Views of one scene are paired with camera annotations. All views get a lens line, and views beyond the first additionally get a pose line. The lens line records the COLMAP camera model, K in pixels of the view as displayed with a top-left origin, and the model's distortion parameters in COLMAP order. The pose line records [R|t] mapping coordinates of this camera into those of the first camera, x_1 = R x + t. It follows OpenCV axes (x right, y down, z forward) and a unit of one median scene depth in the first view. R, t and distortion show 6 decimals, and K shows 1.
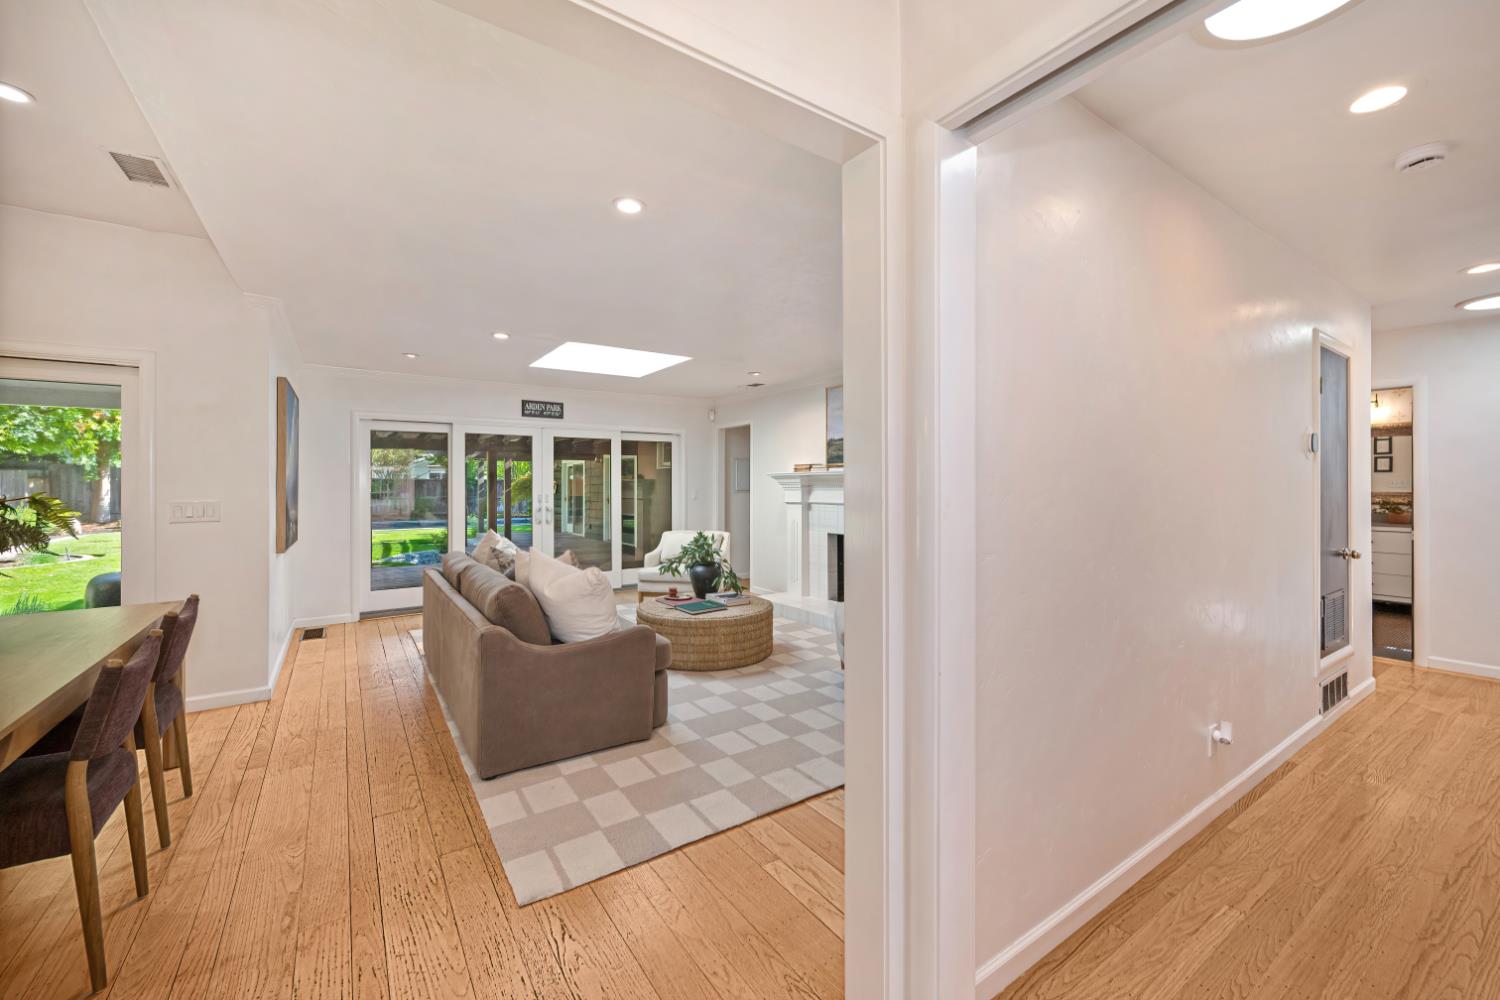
lens RADIAL K [[591.7, 0, 745.6], [0, 591.7, 484.9], [0, 0, 1]] dist [0.000829, -0.001235]
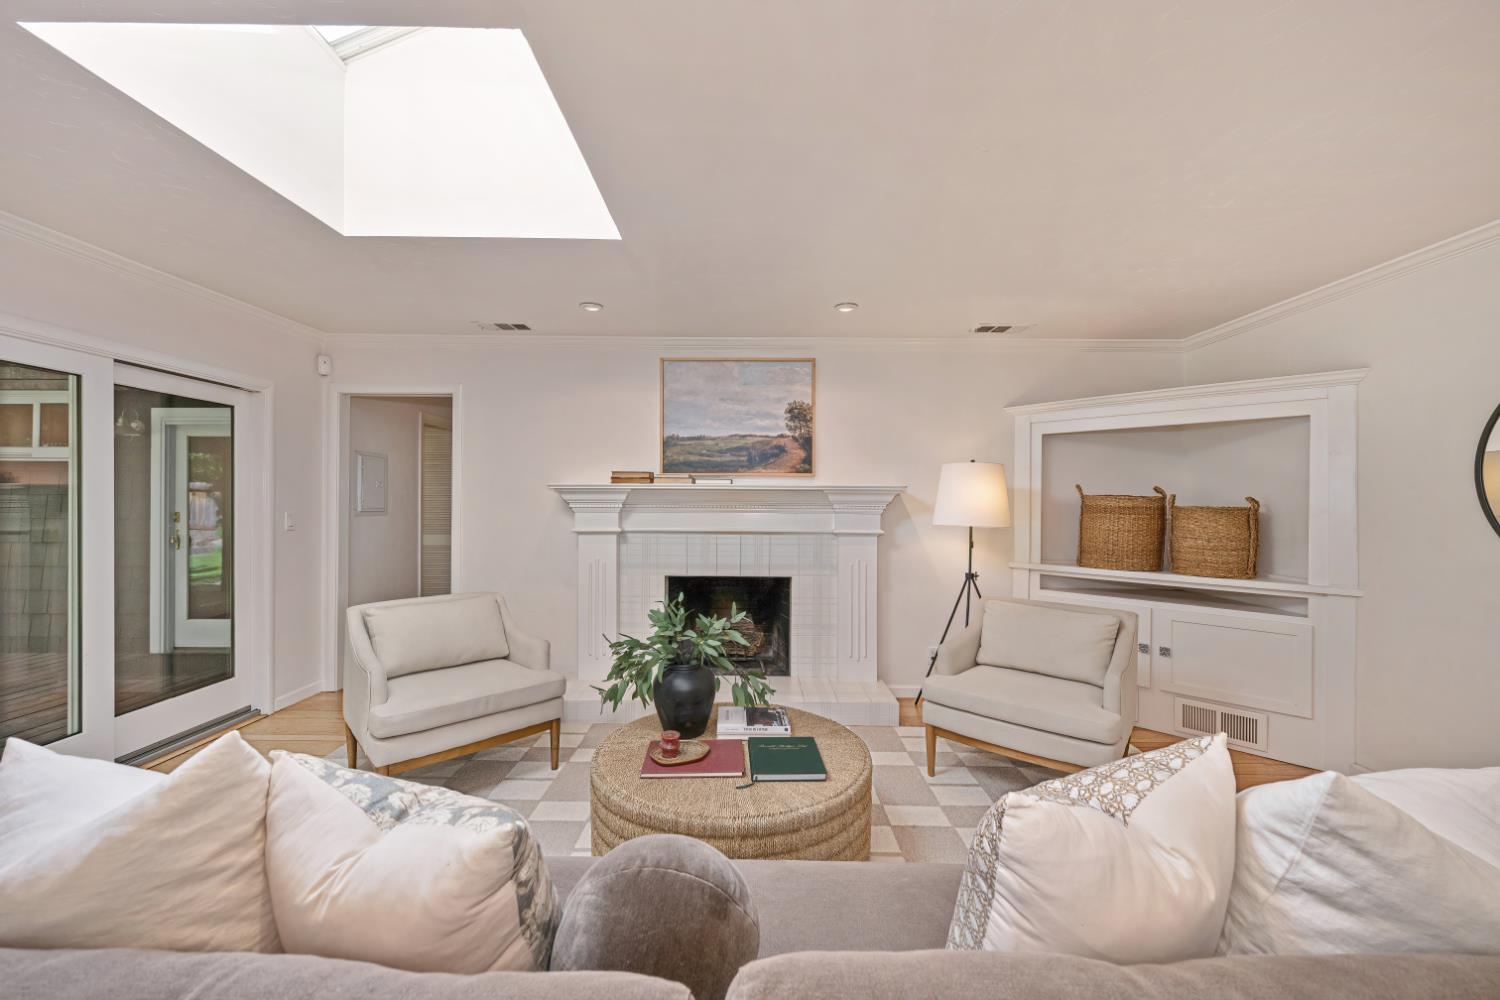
lens RADIAL K [[591.7, 0, 746.0], [0, 591.7, 501.8], [0, 0, 1]] dist [0.000829, -0.001235]
pose [[0.563872, 0.006977, 0.825833, -0.382712], [-0.009501, 0.999953, -0.001961, -0.002331], [-0.825807, -0.006741, 0.563912, 0.577752]]
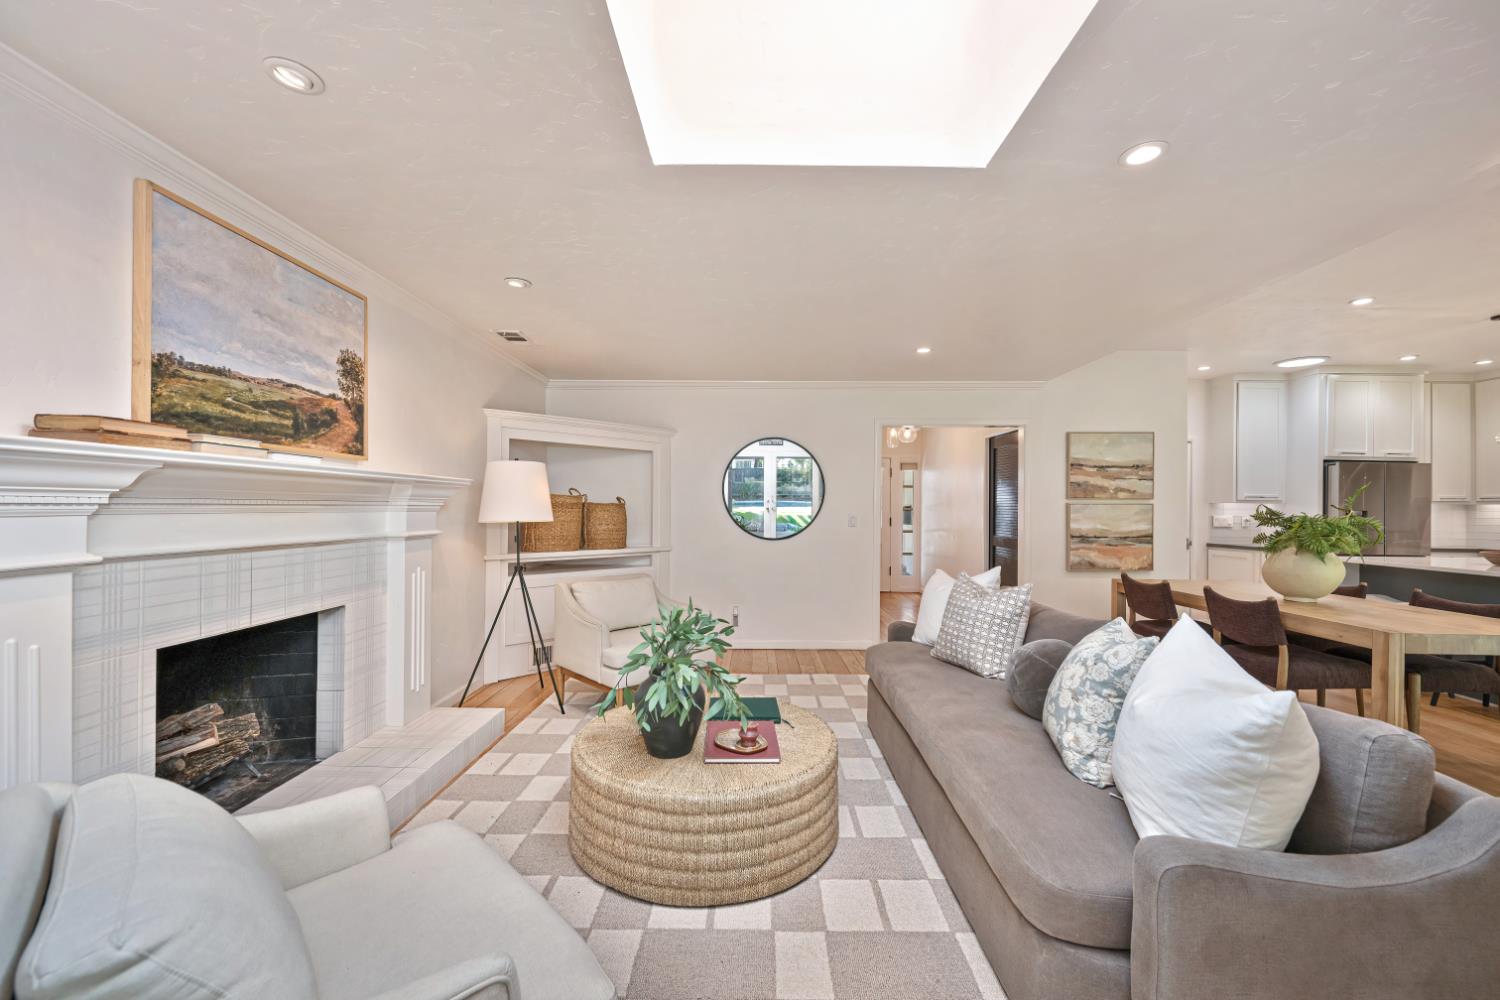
lens RADIAL K [[591.7, 0, 753.1], [0, 591.7, 504.5], [0, 0, 1]] dist [0.000829, -0.001235]
pose [[-0.828191, -0.000434, 0.560445, -0.316970], [-0.005968, 0.999950, -0.008046, 0.005082], [-0.560414, -0.010008, -0.828152, 1.143460]]
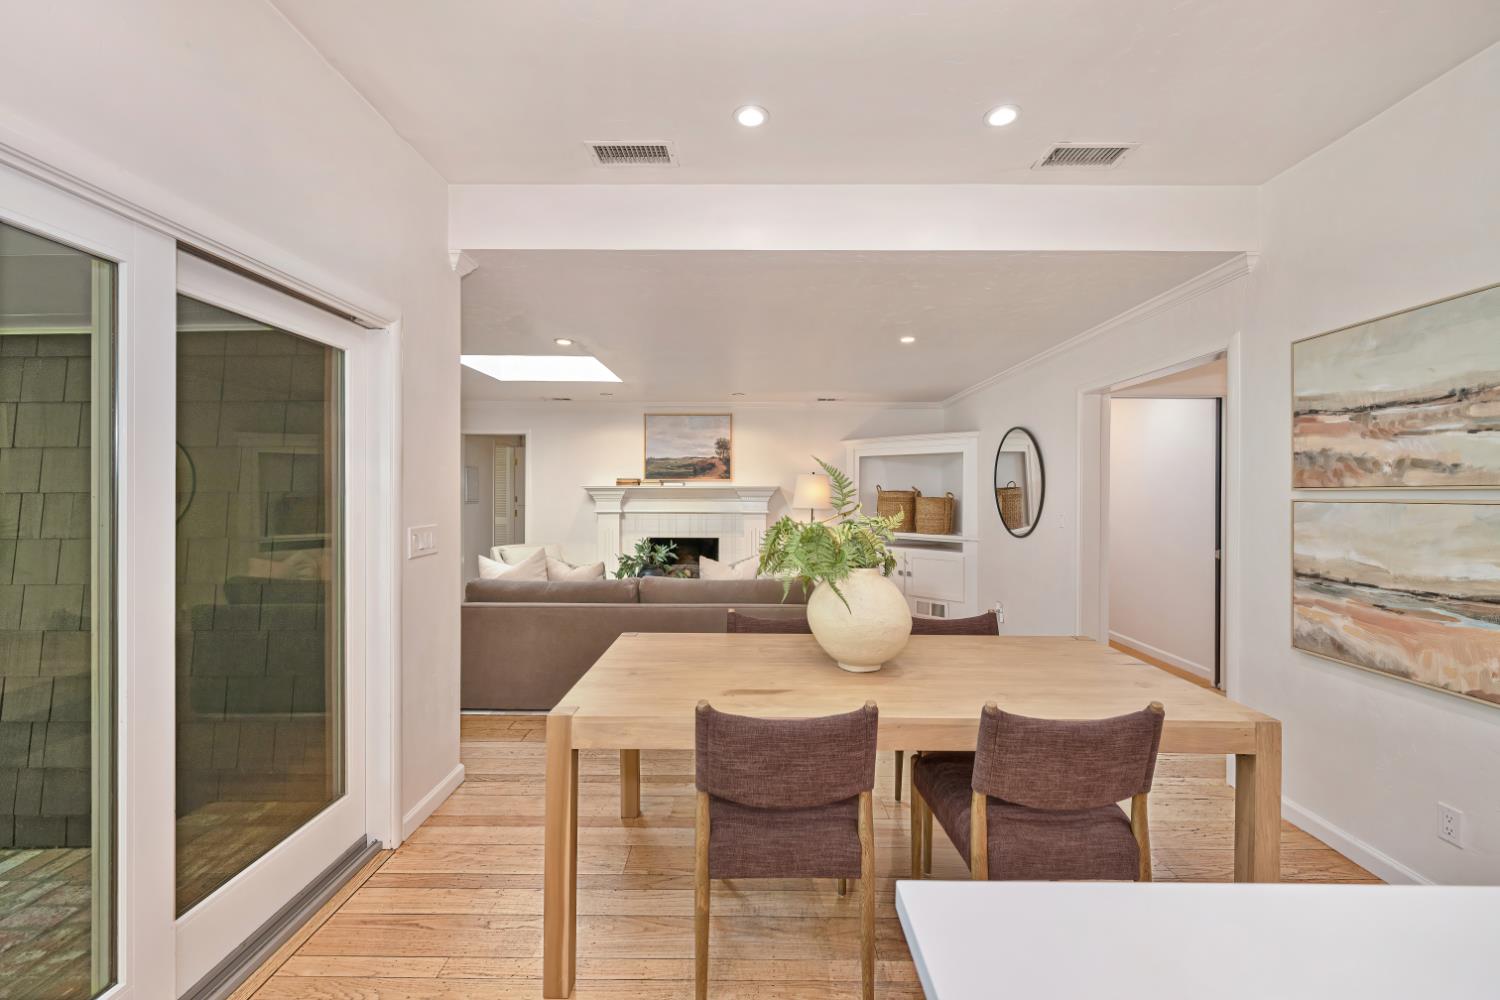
lens RADIAL K [[609.4, 0, 747.2], [0, 609.4, 489.7], [0, 0, 1]] dist [0.000143, 0.000470]
pose [[0.564843, 0.007760, 0.825162, -0.790357], [-0.006608, 0.999966, -0.004881, -0.009705], [-0.825172, -0.002696, 0.564875, 0.159611]]
